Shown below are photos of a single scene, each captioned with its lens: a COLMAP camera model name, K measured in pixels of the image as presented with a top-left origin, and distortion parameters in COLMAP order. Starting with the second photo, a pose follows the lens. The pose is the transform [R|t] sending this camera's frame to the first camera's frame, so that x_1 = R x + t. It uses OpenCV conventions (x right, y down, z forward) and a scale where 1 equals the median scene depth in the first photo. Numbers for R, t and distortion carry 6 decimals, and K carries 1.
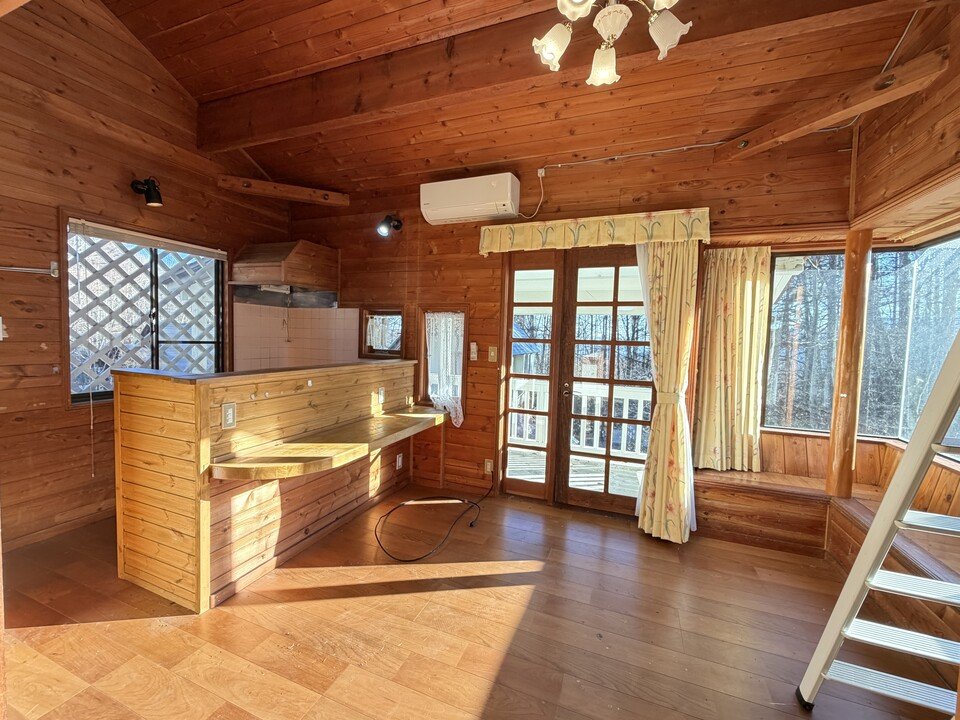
lens RADIAL K [[380.6, 0, 475.5], [0, 380.6, 358.6], [0, 0, 1]] dist [0.000557, 0.000020]
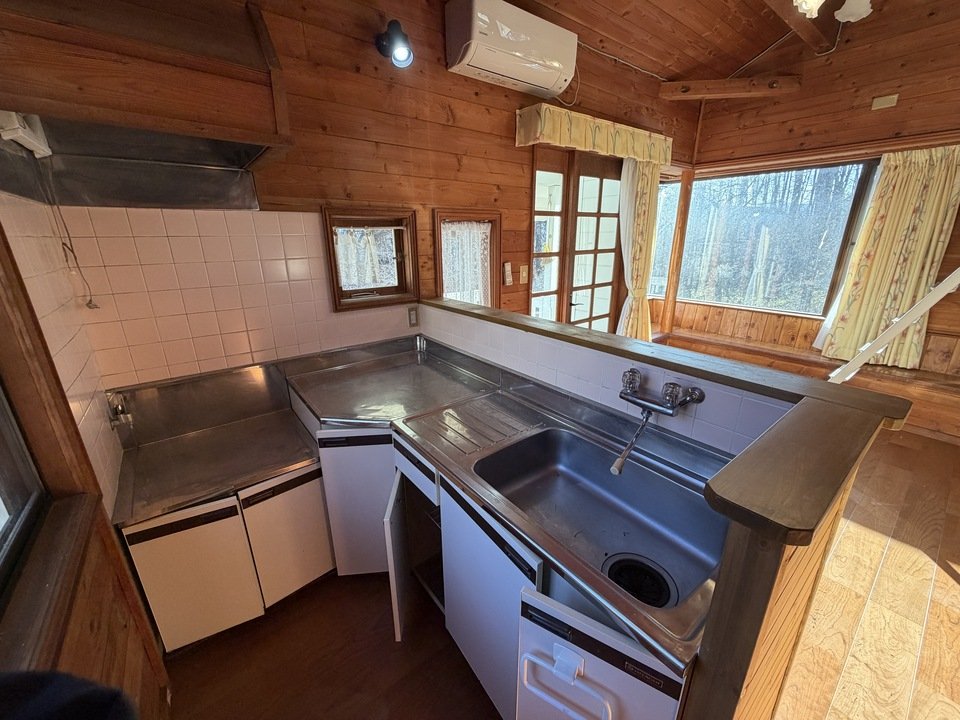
lens RADIAL K [[380.6, 0, 475.5], [0, 380.6, 358.6], [0, 0, 1]] dist [0.000557, 0.000020]
pose [[0.517851, -0.297229, 0.802176, -0.793889], [0.074866, 0.949849, 0.303615, -0.106204], [-0.852189, -0.097172, 0.514132, 0.674015]]
